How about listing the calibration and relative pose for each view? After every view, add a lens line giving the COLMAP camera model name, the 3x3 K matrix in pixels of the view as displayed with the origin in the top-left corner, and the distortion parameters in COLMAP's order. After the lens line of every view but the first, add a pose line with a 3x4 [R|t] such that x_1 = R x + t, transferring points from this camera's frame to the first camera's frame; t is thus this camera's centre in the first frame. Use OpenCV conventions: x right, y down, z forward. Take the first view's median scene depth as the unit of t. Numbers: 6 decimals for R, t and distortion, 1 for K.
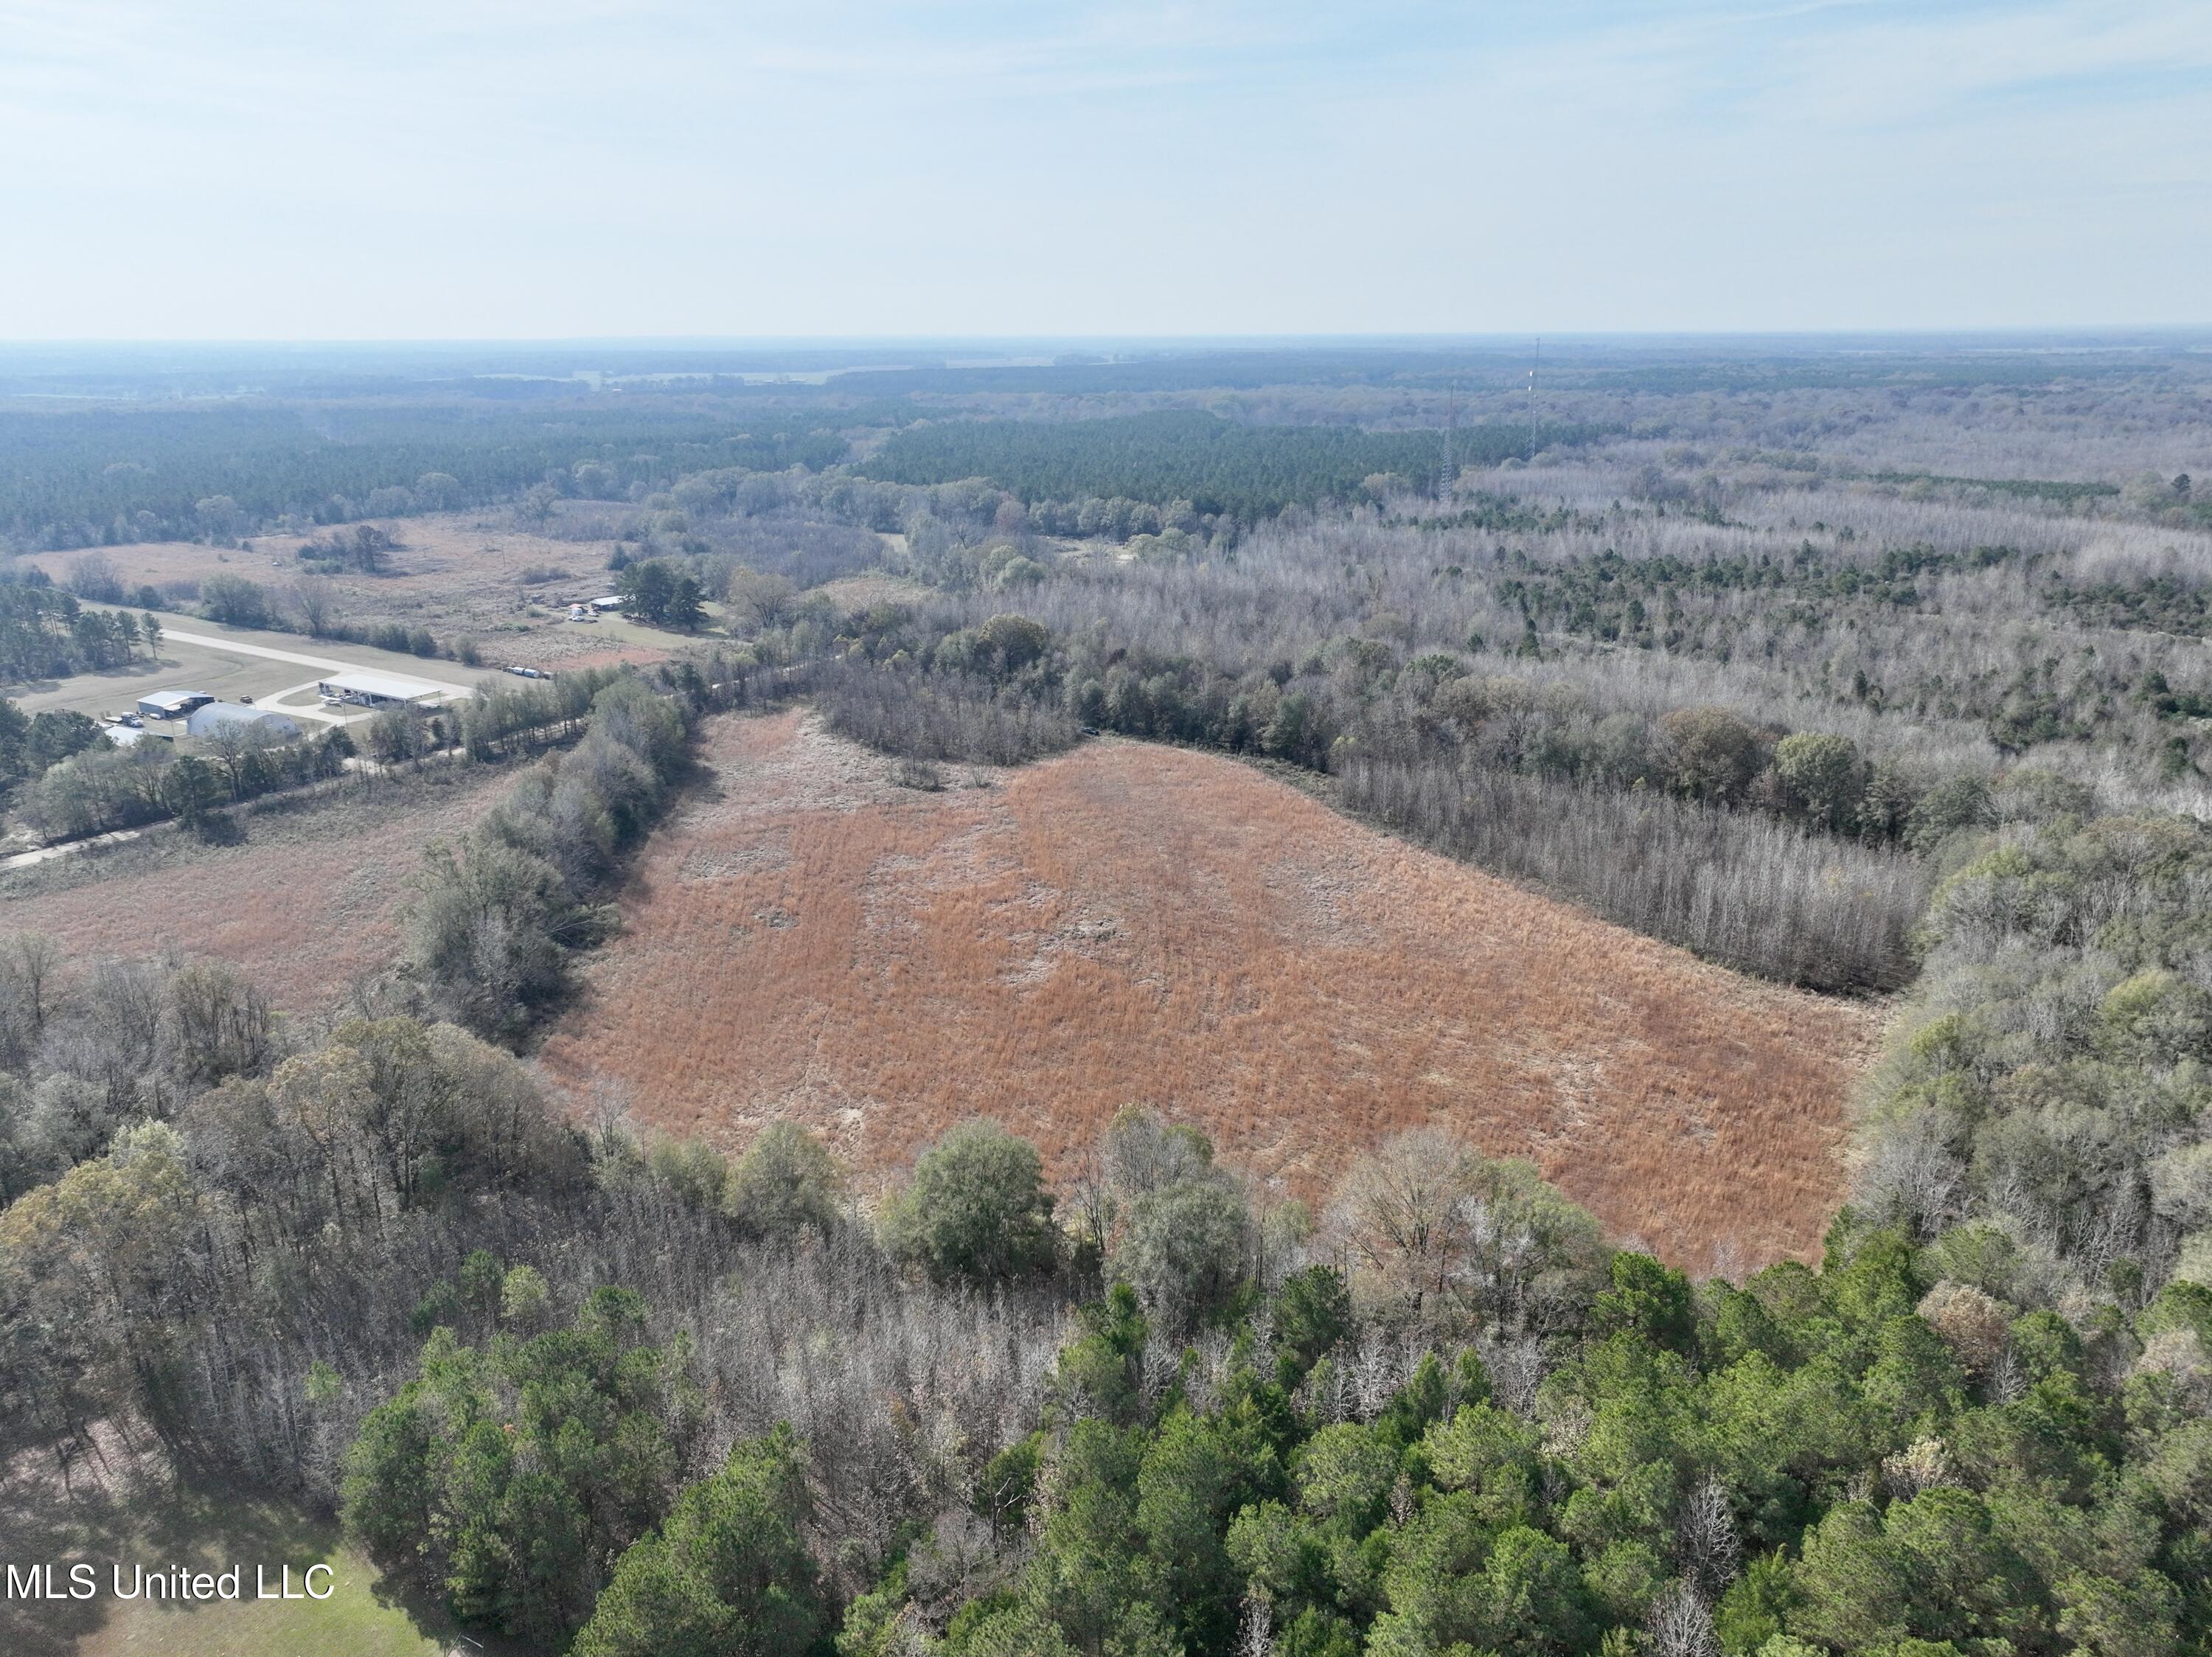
lens RADIAL K [[1606.3, 0, 1106.0], [0, 1606.3, 828.5], [0, 0, 1]] dist [-0.000991, 0.003243]
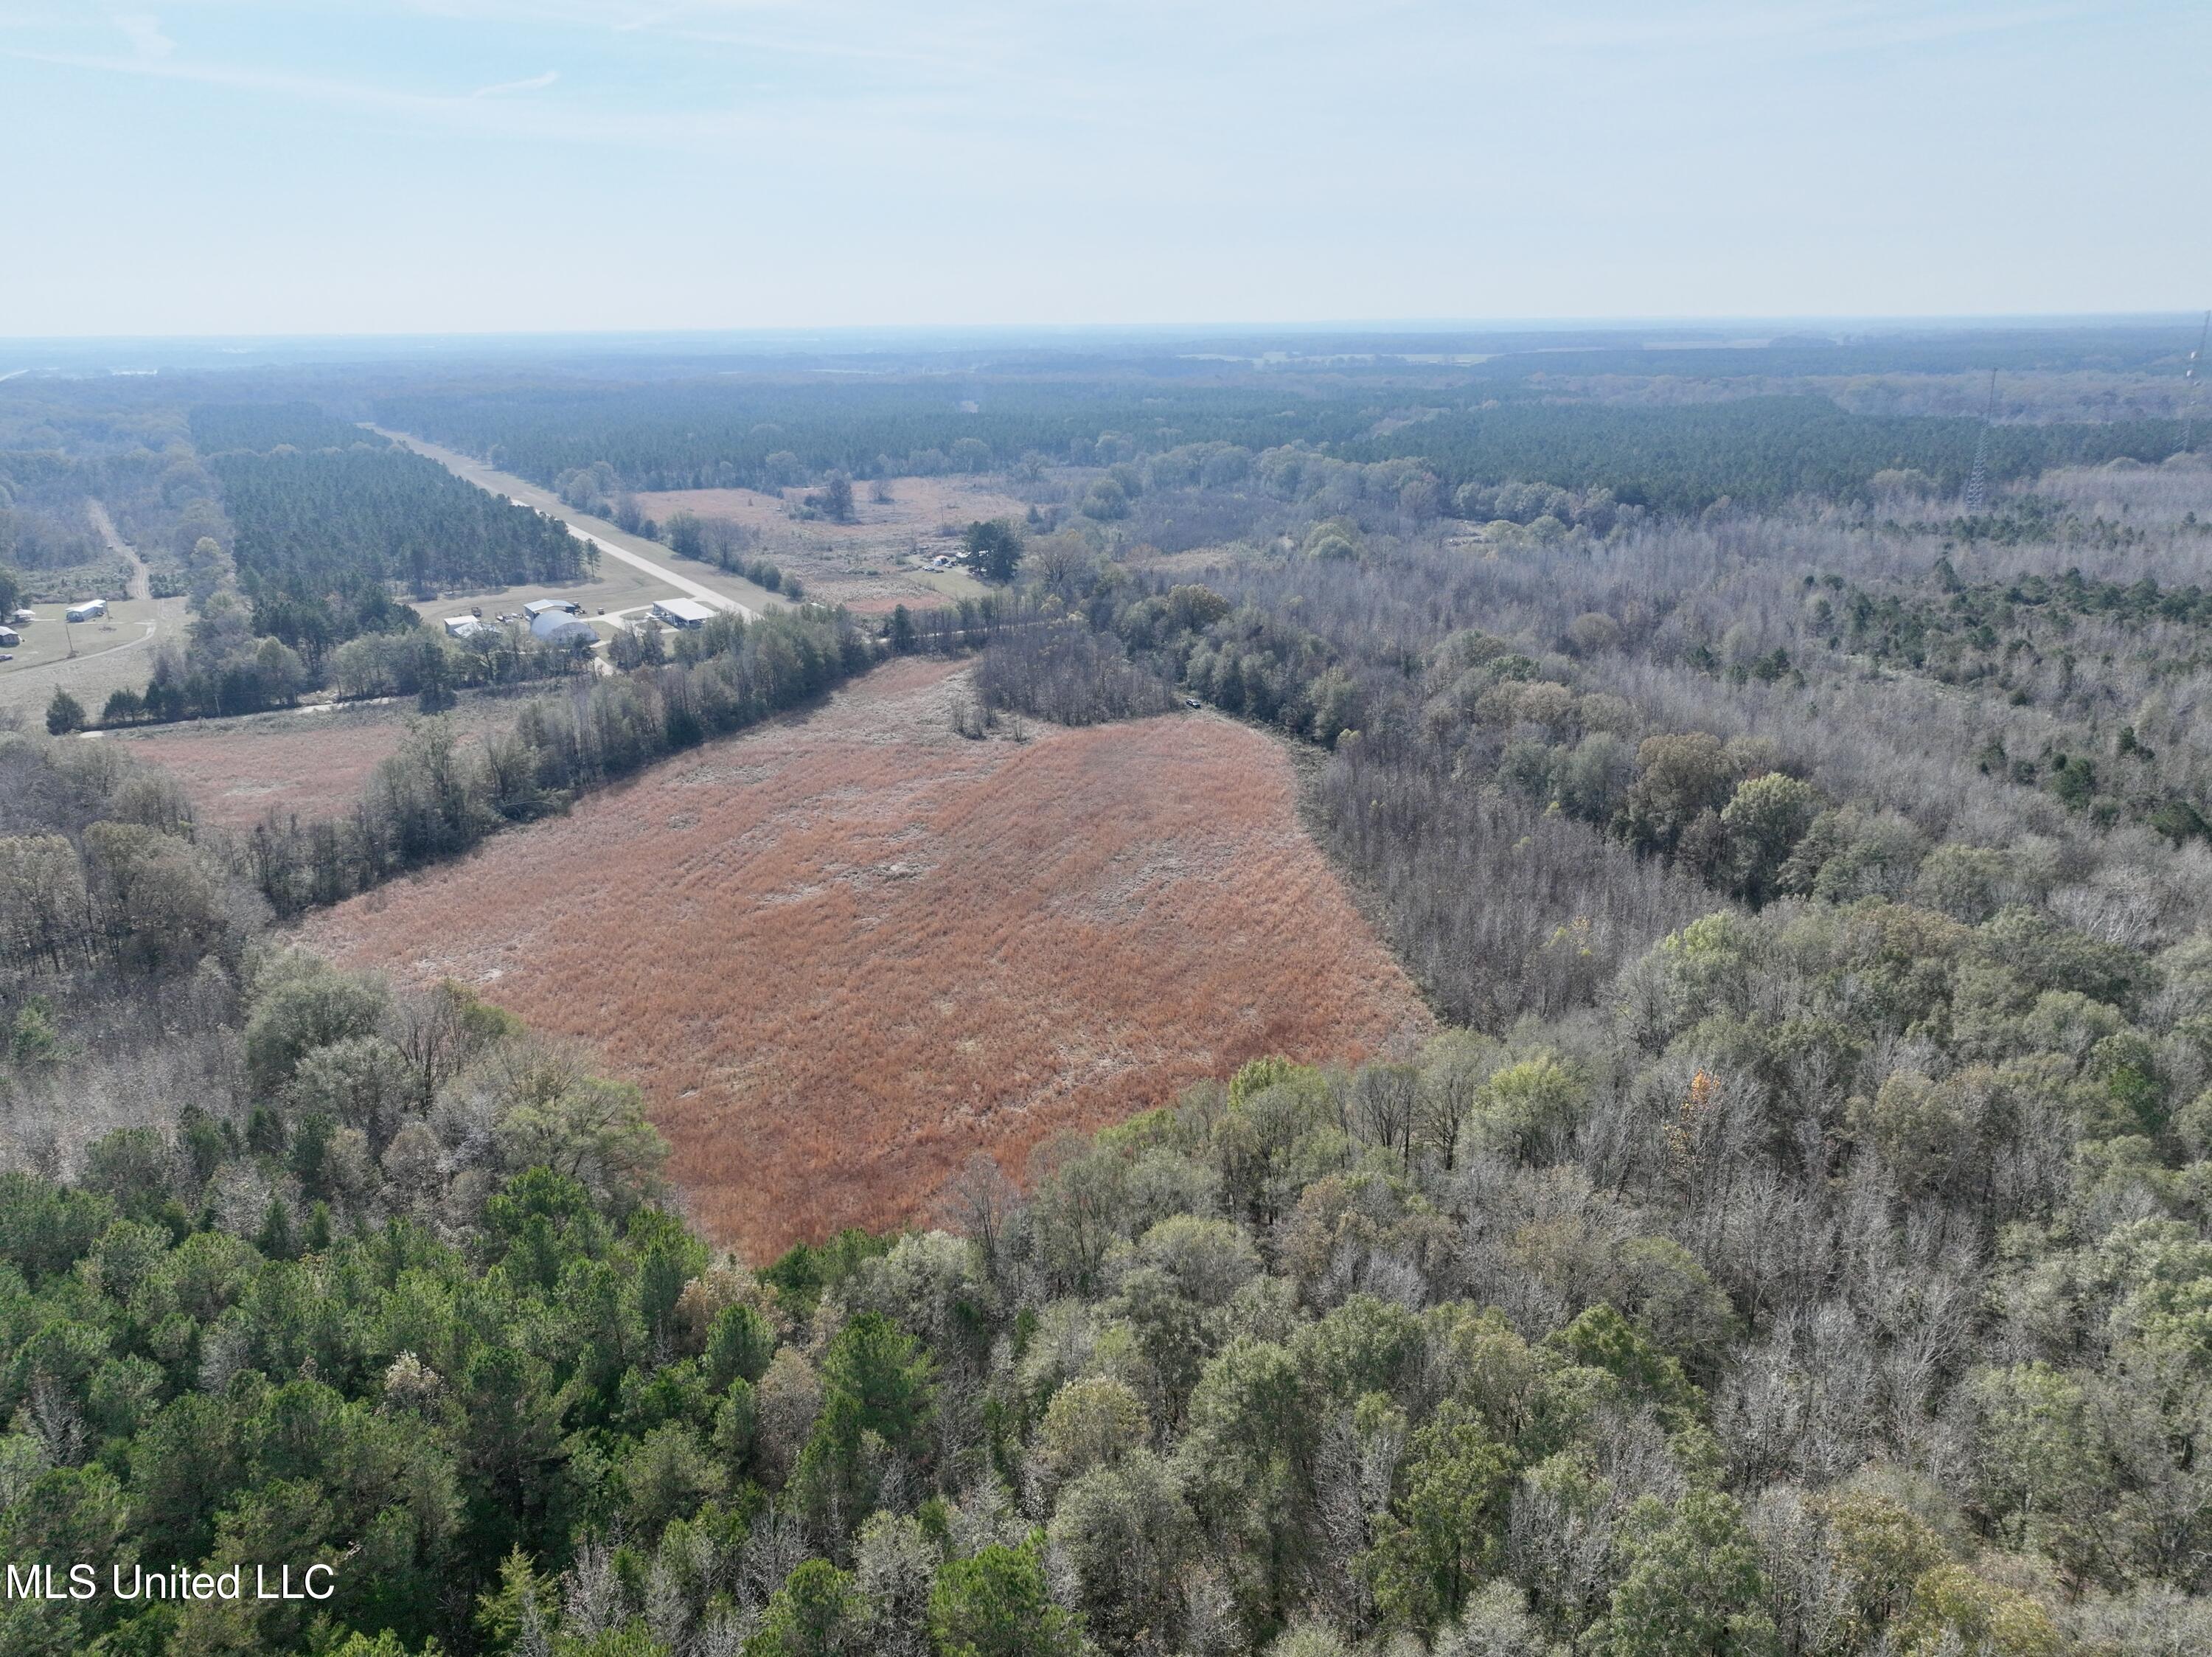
lens RADIAL K [[1532.8, 0, 1106.0], [0, 1532.8, 828.5], [0, 0, 1]] dist [-0.006310, 0.014355]
pose [[0.892473, 0.136694, -0.429891, 0.228191], [-0.126325, 0.990587, 0.052723, -0.015070], [0.433051, 0.007252, 0.901340, 0.049700]]
